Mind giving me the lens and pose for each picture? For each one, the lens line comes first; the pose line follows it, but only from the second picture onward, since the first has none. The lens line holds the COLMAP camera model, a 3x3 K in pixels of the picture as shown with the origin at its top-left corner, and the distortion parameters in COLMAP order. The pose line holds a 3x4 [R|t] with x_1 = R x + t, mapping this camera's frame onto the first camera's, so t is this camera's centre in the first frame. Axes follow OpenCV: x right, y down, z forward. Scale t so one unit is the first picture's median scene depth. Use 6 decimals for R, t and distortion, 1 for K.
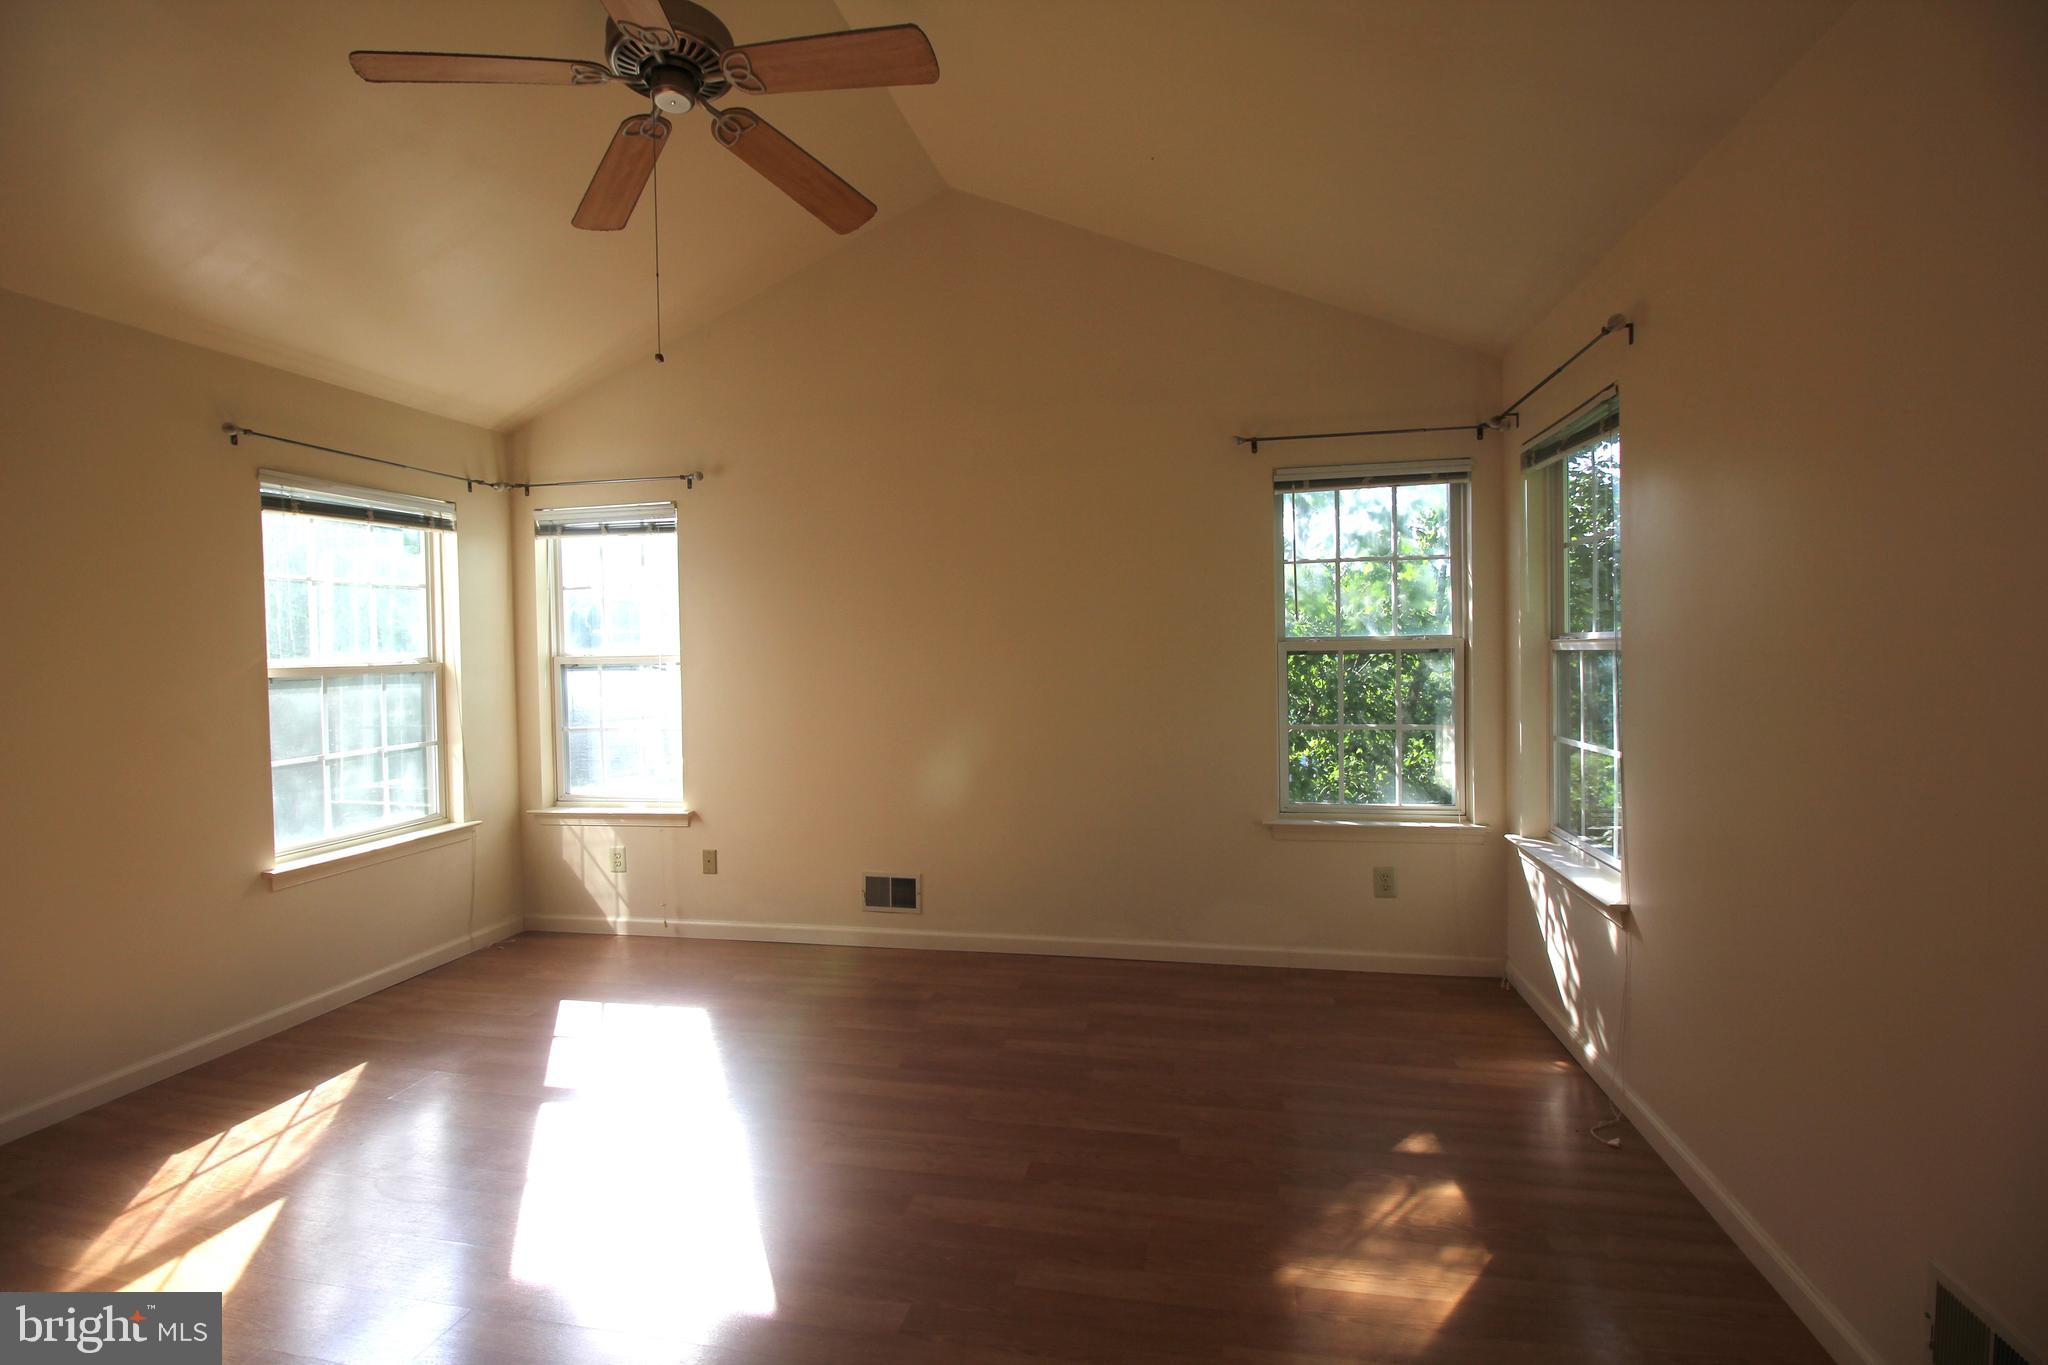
lens RADIAL K [[948.0, 0, 1018.1], [0, 948.0, 670.7], [0, 0, 1]] dist [-0.003213, -0.010337]
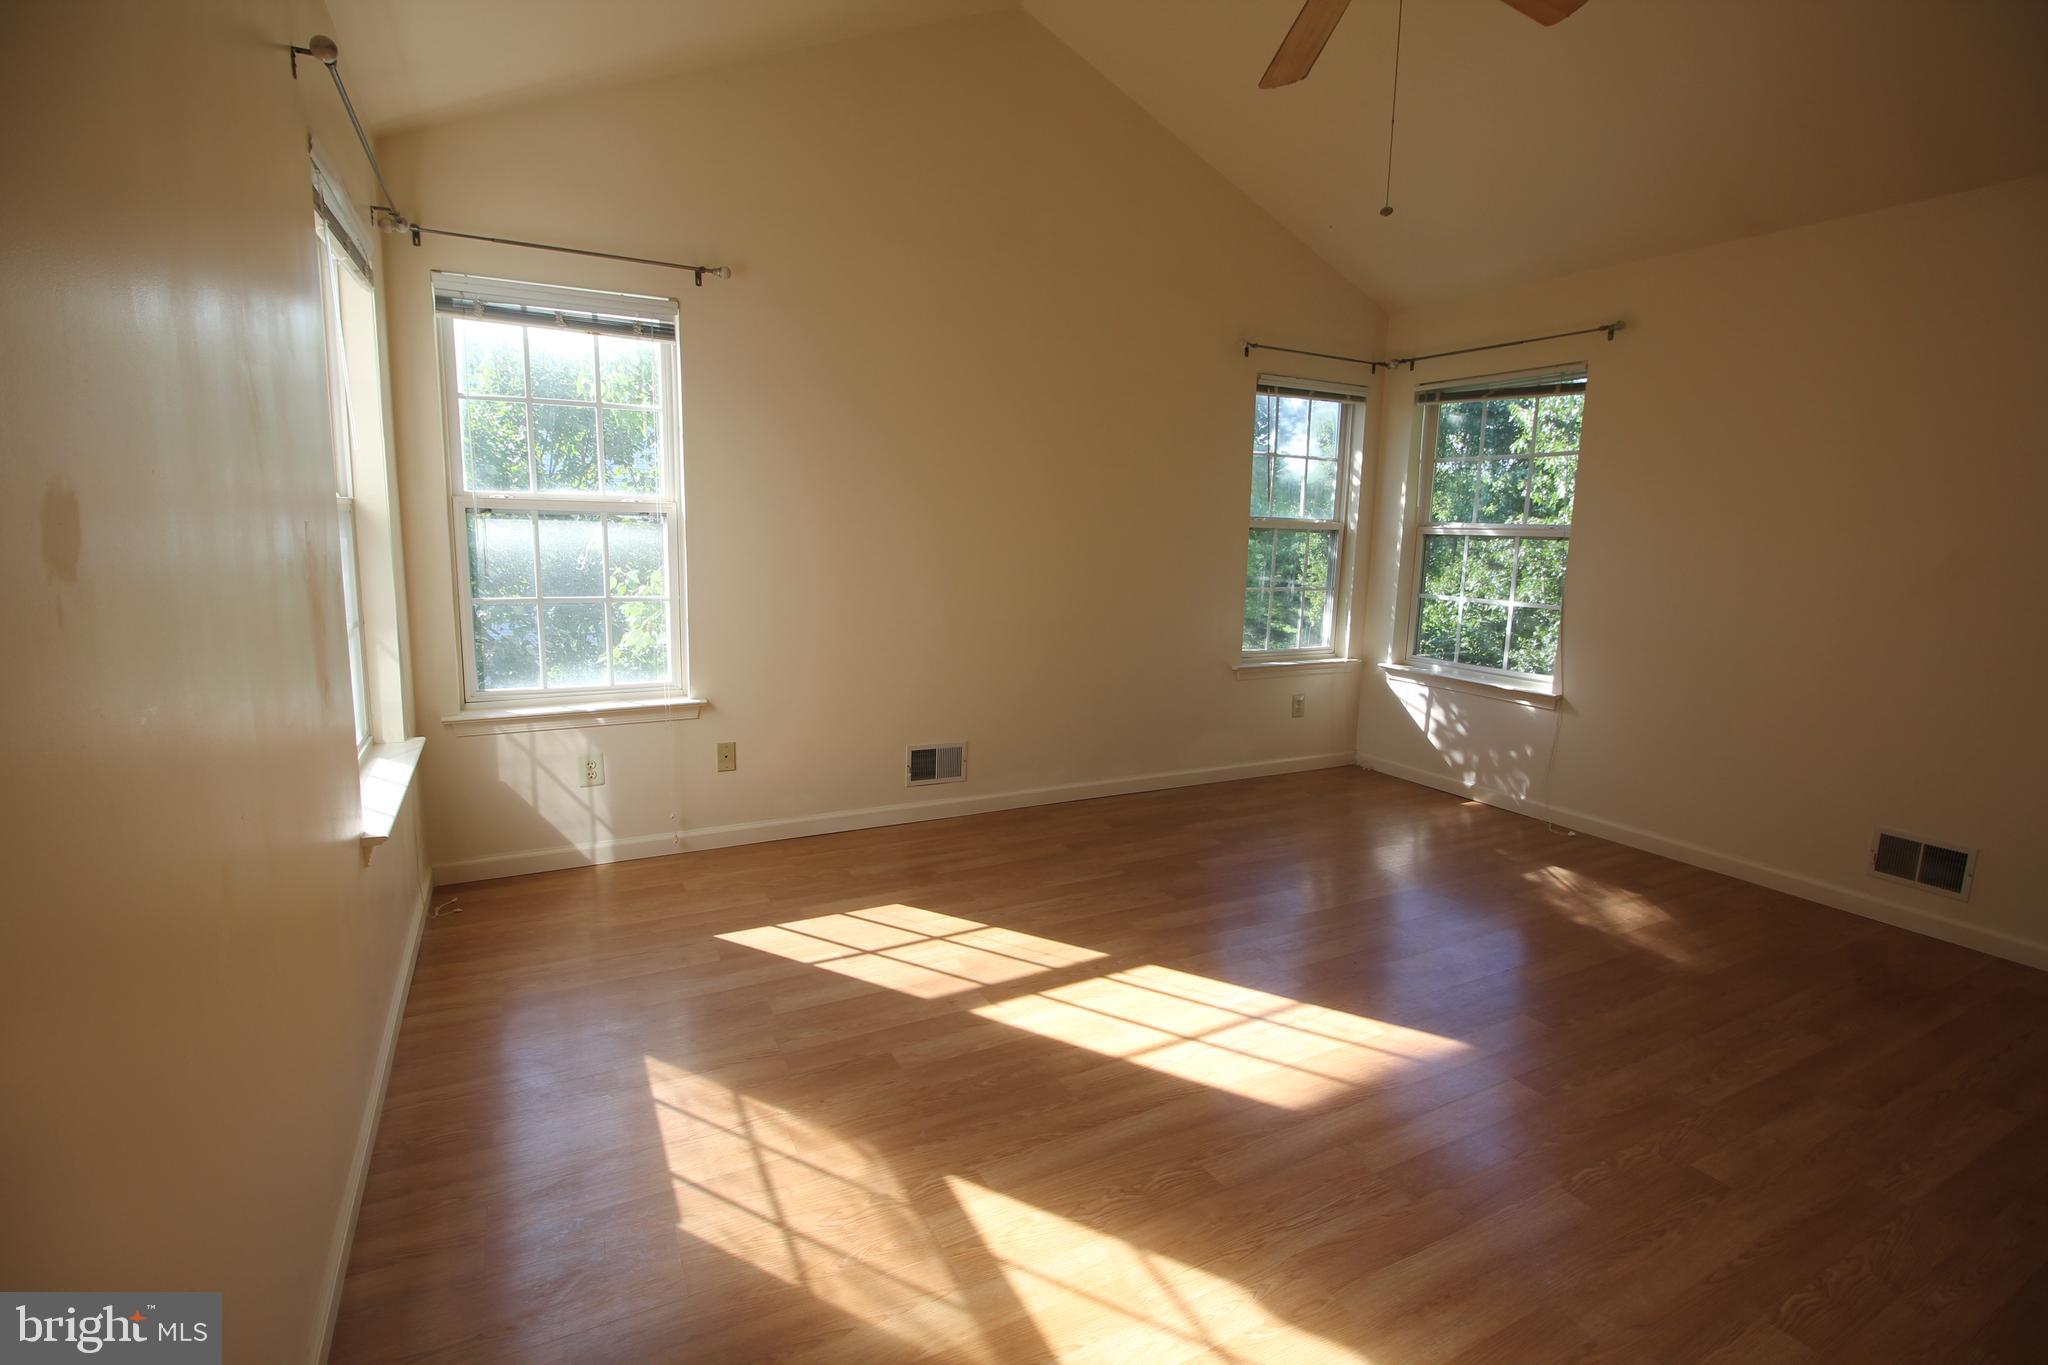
lens RADIAL K [[948.0, 0, 1010.7], [0, 948.0, 679.3], [0, 0, 1]] dist [-0.003213, -0.010337]
pose [[0.765031, -0.069272, 0.640257, -0.651789], [-0.026699, 0.989931, 0.139008, 0.010522], [-0.643440, -0.123440, 0.755478, 0.212971]]
